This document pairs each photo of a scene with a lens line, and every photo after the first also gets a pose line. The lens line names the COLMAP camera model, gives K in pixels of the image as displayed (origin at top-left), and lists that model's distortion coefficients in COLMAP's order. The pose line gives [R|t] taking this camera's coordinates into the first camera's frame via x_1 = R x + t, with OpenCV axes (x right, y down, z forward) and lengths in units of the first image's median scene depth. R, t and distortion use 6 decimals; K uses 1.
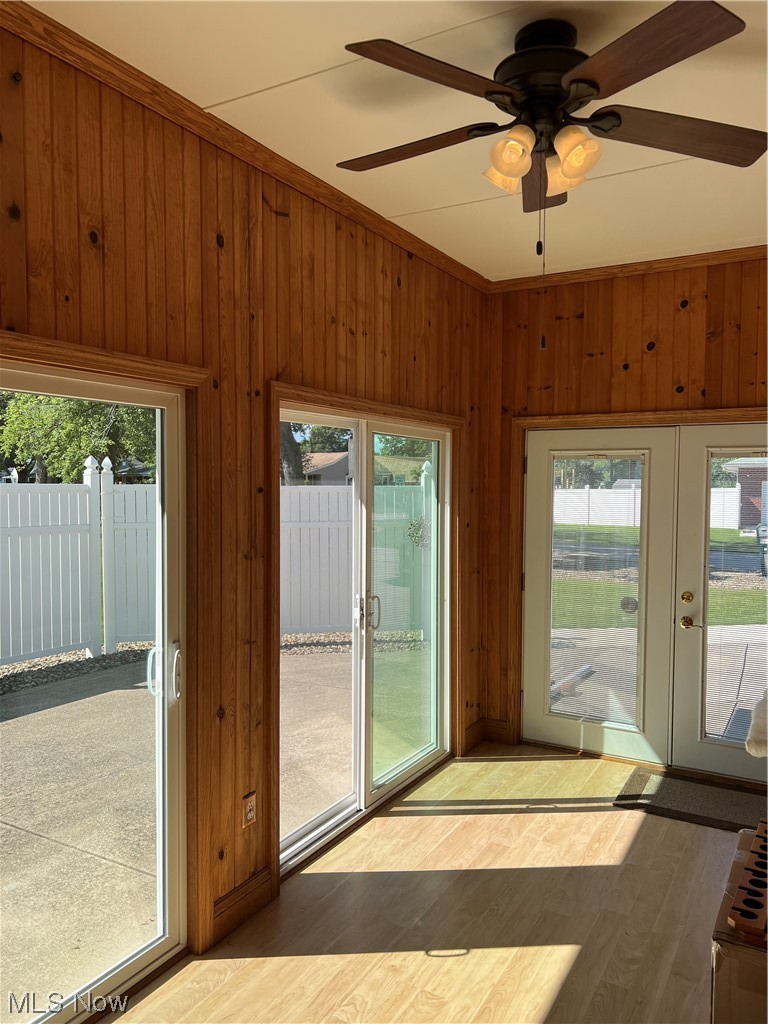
lens RADIAL K [[777.0, 0, 384.0], [0, 777.0, 512.0], [0, 0, 1]] dist [0.063801, -0.000366]
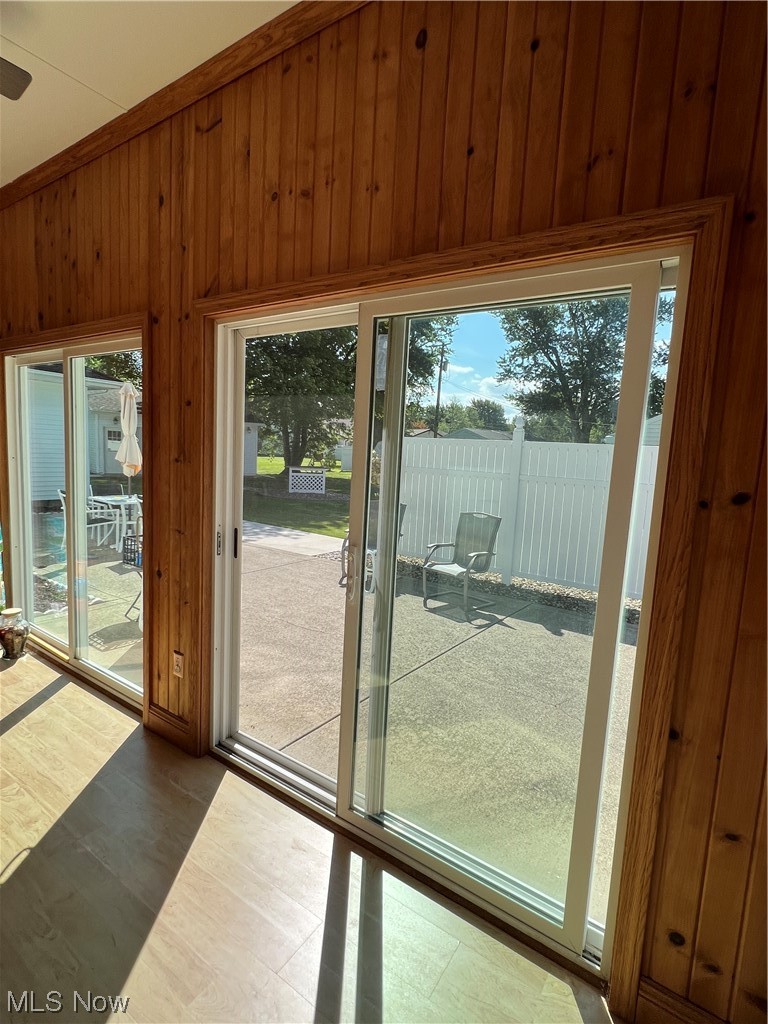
lens RADIAL K [[496.7, 0, 384.0], [0, 496.7, 512.0], [0, 0, 1]] dist [-0.000209, 0.000475]
pose [[-0.072264, 0.107761, -0.991547, 0.502738], [-0.090464, 0.989340, 0.114114, 0.017916], [0.993274, 0.097945, -0.061745, 1.212007]]
